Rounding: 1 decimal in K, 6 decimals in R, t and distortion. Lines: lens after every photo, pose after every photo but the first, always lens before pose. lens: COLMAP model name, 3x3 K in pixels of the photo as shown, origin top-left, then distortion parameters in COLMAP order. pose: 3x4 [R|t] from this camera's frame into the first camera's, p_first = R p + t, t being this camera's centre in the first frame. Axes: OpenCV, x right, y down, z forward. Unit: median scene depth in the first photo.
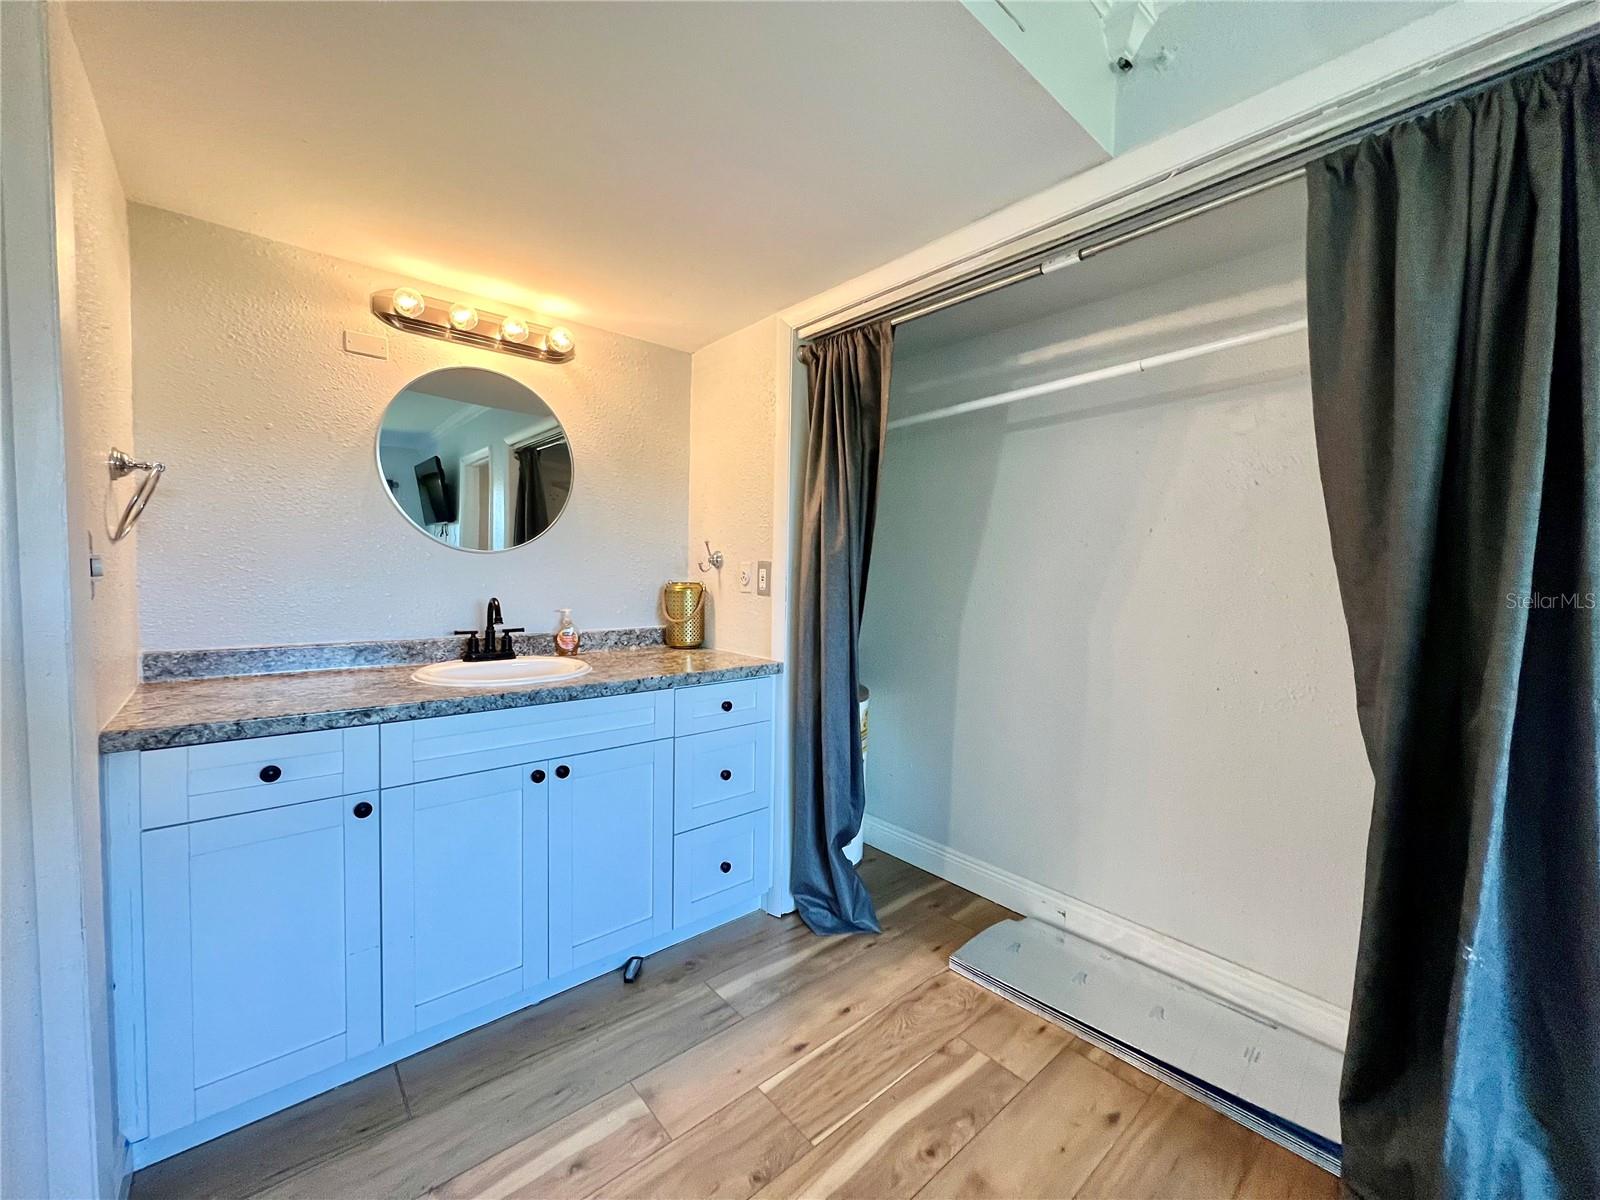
lens RADIAL K [[636.4, 0, 798.2], [0, 636.4, 600.6], [0, 0, 1]] dist [0.001050, -0.000183]
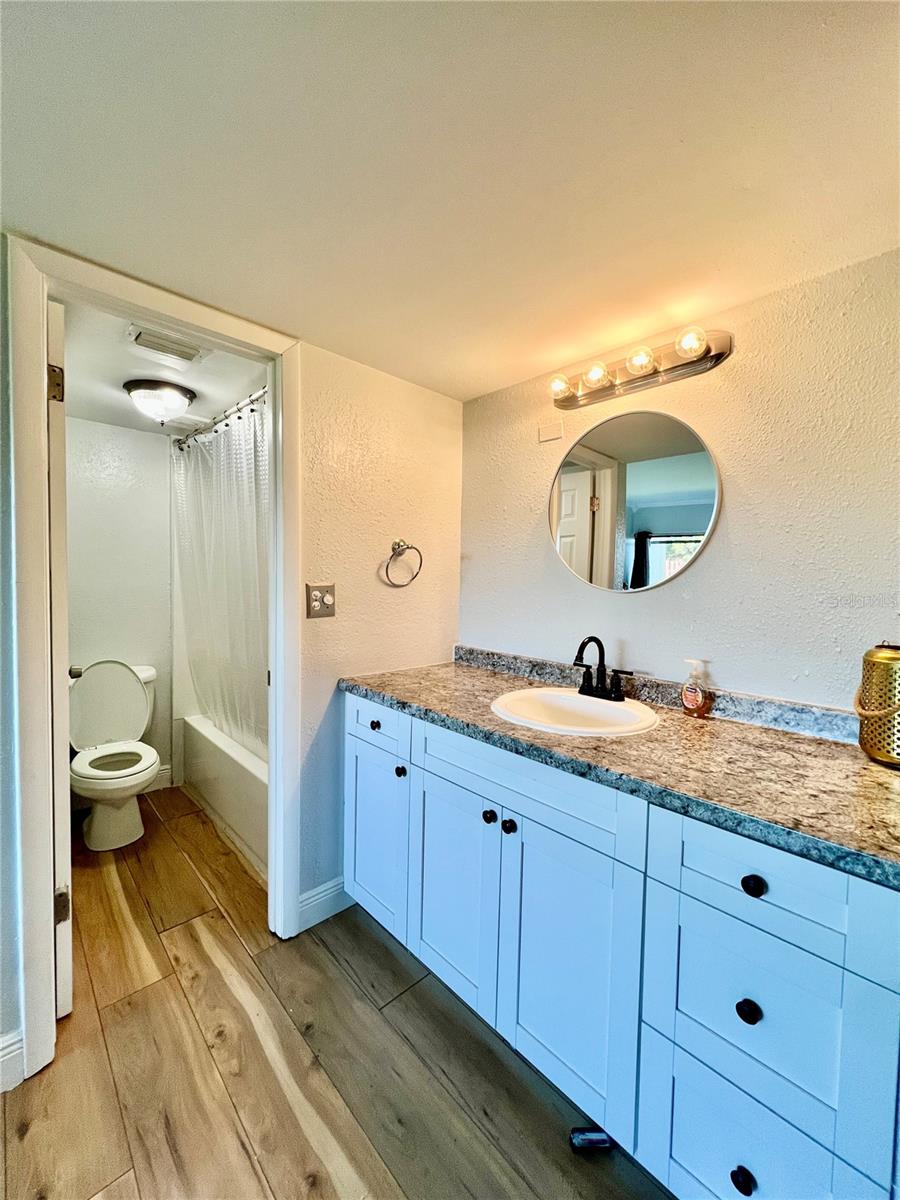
lens RADIAL K [[477.3, 0, 450.6], [0, 477.3, 597.2], [0, 0, 1]] dist [0.001050, -0.000183]
pose [[0.047153, 0.022412, -0.998636, 0.289671], [-0.070783, 0.997310, 0.019040, -0.068584], [0.996377, 0.069789, 0.048612, 0.761034]]
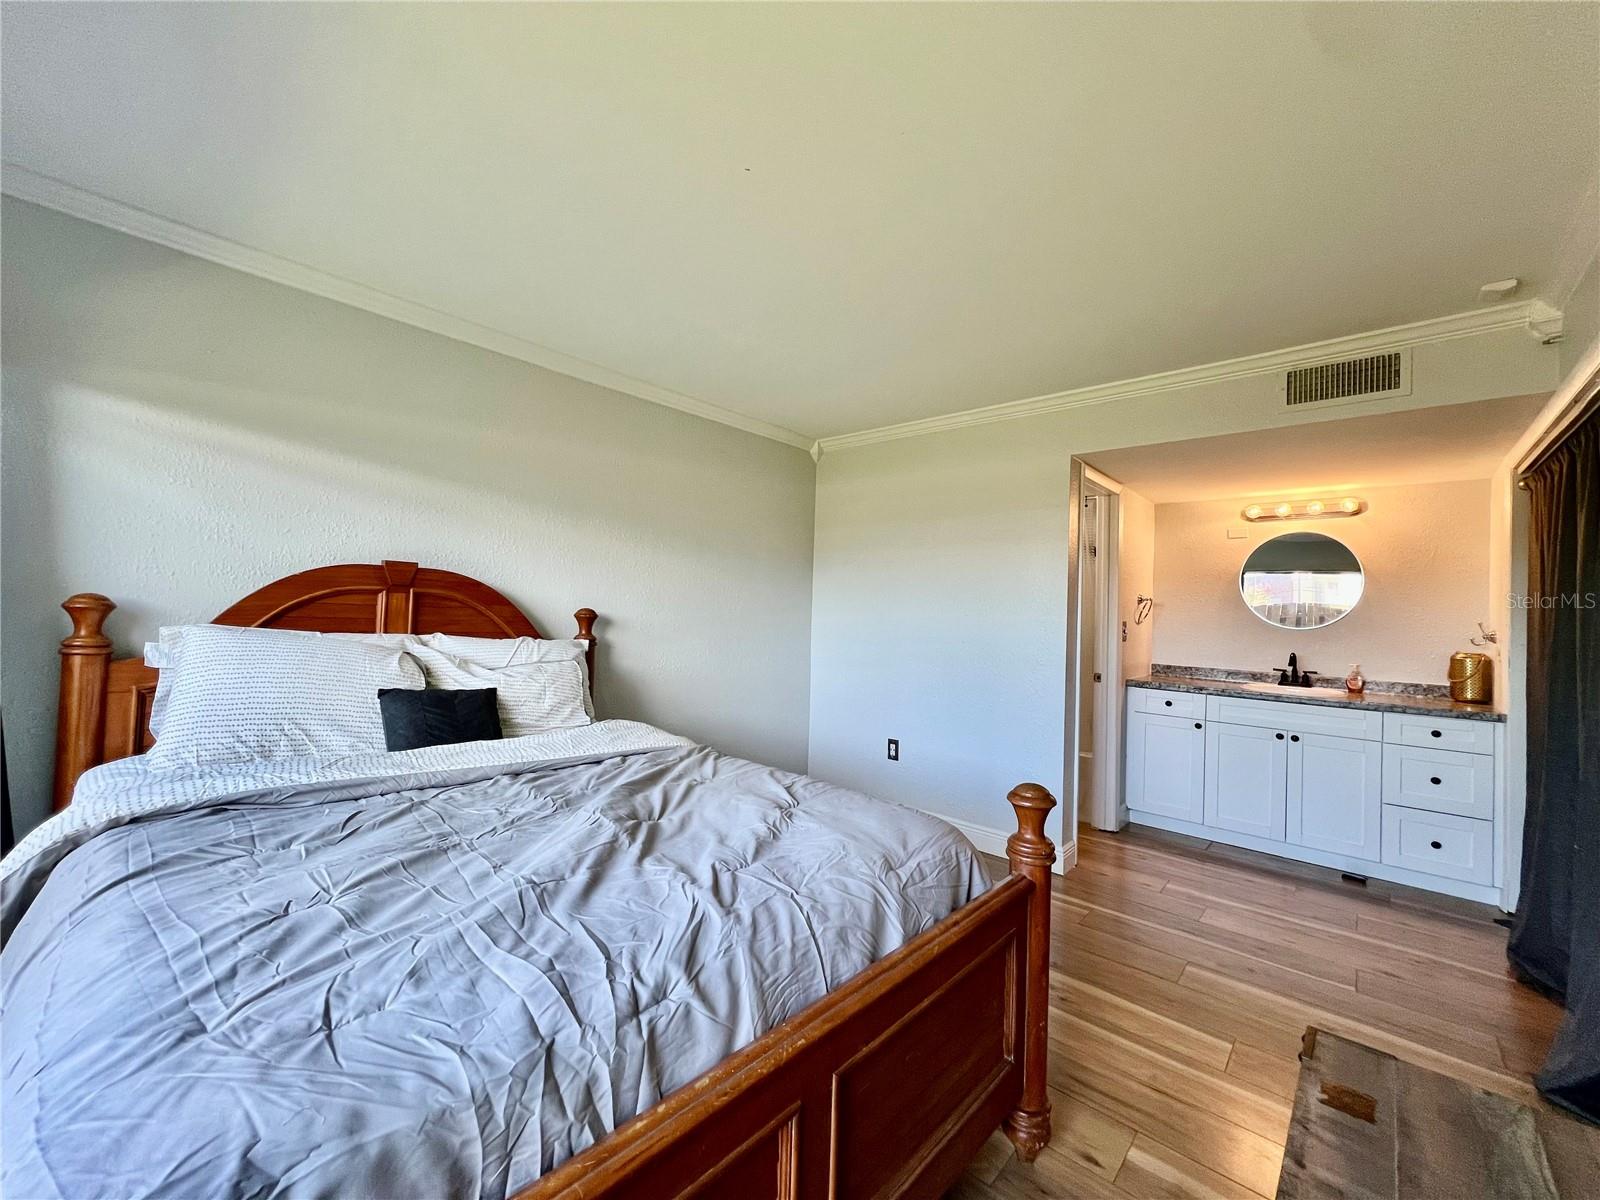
lens RADIAL K [[636.4, 0, 796.1], [0, 636.4, 600.2], [0, 0, 1]] dist [0.001050, -0.000183]
pose [[0.125197, -0.032317, -0.991605, 1.276958], [-0.082462, 0.995672, -0.042861, 0.045203], [0.988699, 0.087136, 0.121991, -0.743288]]
